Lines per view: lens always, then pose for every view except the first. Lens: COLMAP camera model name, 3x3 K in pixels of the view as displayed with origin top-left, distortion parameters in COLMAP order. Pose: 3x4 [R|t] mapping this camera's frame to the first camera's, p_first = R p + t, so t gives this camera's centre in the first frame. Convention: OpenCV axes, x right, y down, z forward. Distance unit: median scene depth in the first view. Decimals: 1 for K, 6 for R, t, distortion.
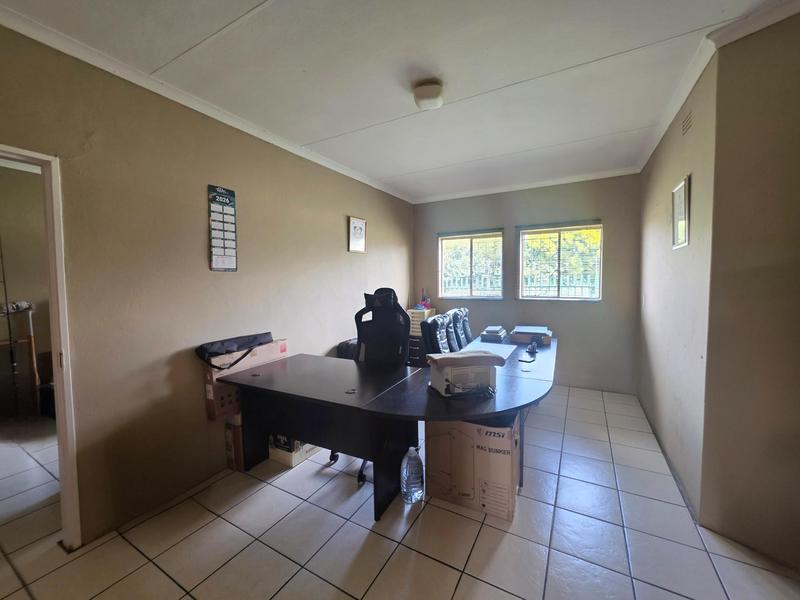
lens RADIAL K [[319.8, 0, 401.3], [0, 319.8, 295.2], [0, 0, 1]] dist [-0.001933, 0.000389]
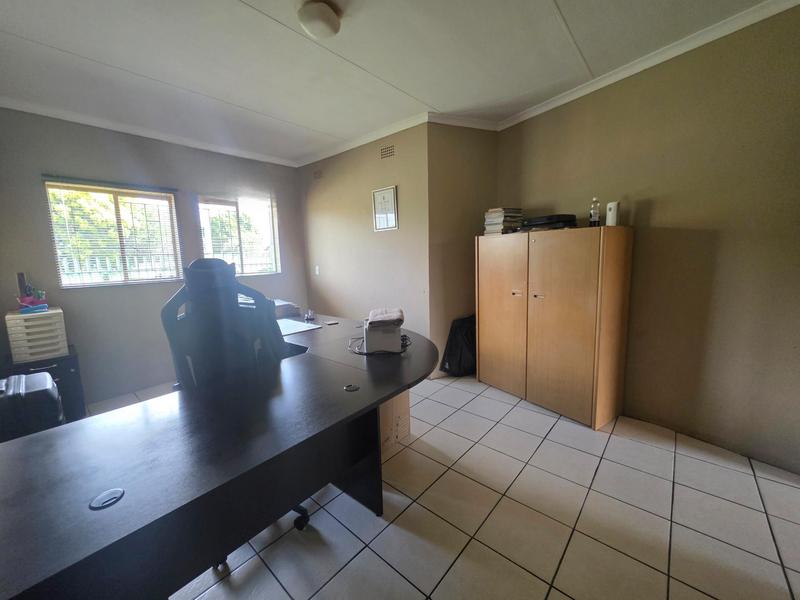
lens RADIAL K [[319.8, 0, 396.3], [0, 319.8, 296.8], [0, 0, 1]] dist [-0.001933, 0.000389]
pose [[0.213667, -0.121936, 0.969267, -0.352034], [0.072118, 0.991441, 0.108828, 0.005685], [-0.974241, 0.046649, 0.220632, 0.302747]]
